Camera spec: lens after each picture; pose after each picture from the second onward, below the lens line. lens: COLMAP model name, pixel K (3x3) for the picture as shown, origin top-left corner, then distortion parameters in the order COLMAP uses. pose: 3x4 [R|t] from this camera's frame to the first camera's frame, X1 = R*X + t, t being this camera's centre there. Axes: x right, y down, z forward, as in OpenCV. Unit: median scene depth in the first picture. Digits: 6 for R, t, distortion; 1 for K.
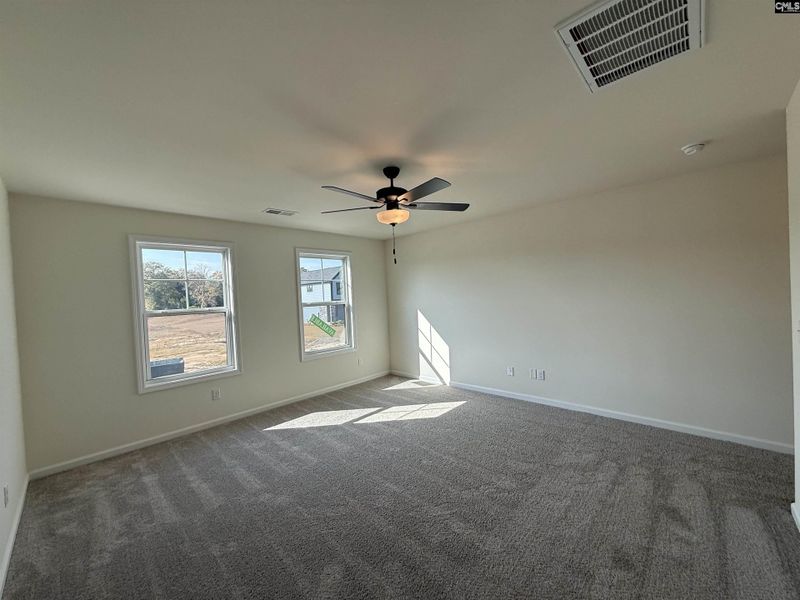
lens RADIAL K [[318.3, 0, 398.1], [0, 318.3, 299.9], [0, 0, 1]] dist [0.000653, -0.000122]
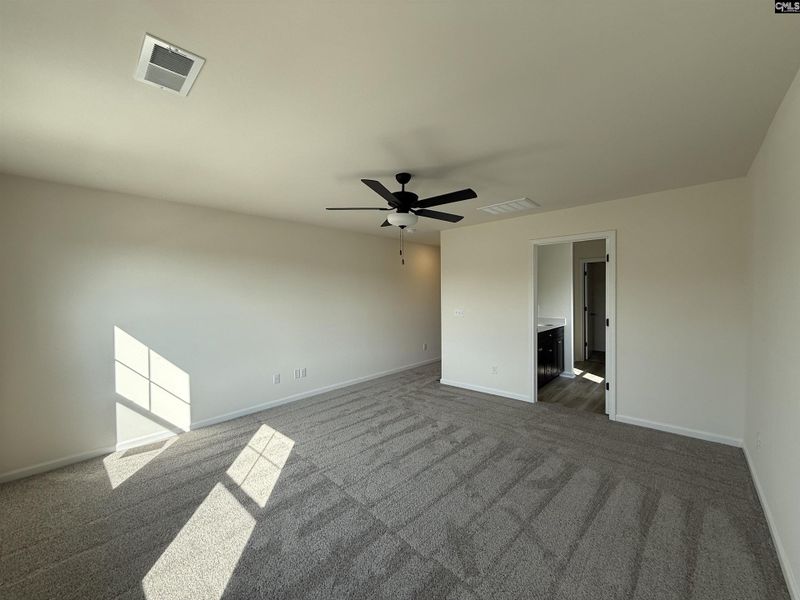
lens RADIAL K [[318.3, 0, 398.1], [0, 318.3, 299.9], [0, 0, 1]] dist [0.000653, -0.000122]
pose [[-0.029435, 0.030574, 0.999099, -0.714857], [0.029841, 0.999113, -0.029695, 0.021768], [-0.999121, 0.028940, -0.030321, 0.708456]]
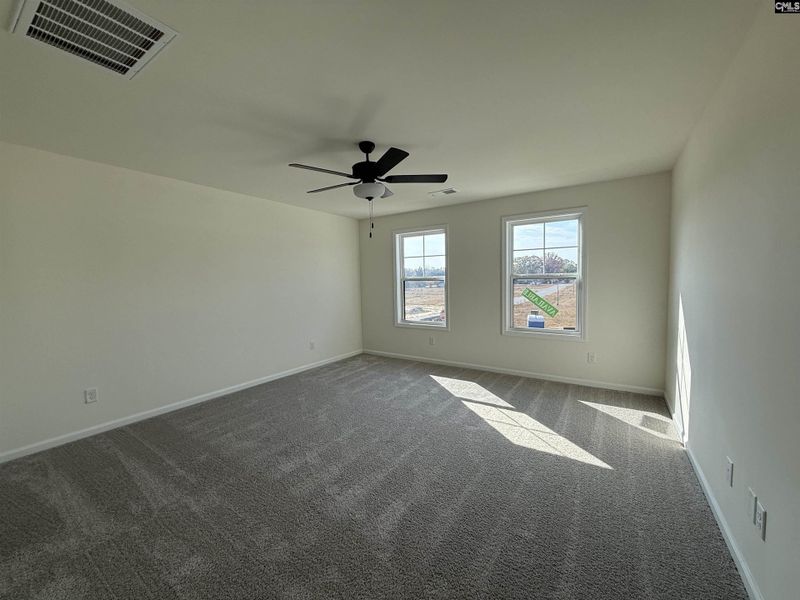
lens RADIAL K [[318.3, 0, 398.1], [0, 318.3, 299.9], [0, 0, 1]] dist [0.000653, -0.000122]
pose [[0.187069, 0.105404, -0.976676, 0.689657], [-0.007617, 0.994353, 0.105853, -0.017152], [0.982317, -0.012363, 0.186815, 0.593764]]
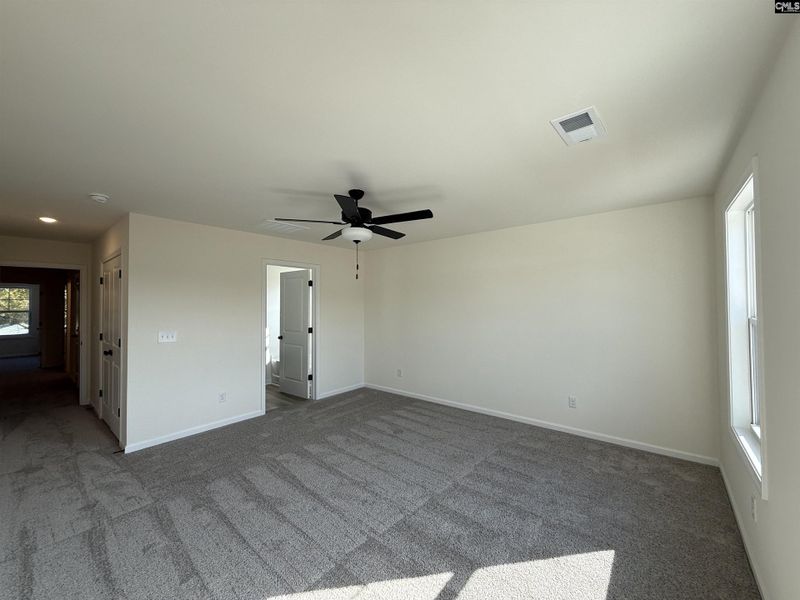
lens RADIAL K [[318.3, 0, 398.1], [0, 318.3, 299.9], [0, 0, 1]] dist [0.000653, -0.000122]
pose [[-0.995154, 0.053969, -0.082196, -0.035946], [0.054792, 0.998467, -0.007795, -0.018867], [0.081650, -0.012261, -0.996586, 1.388401]]
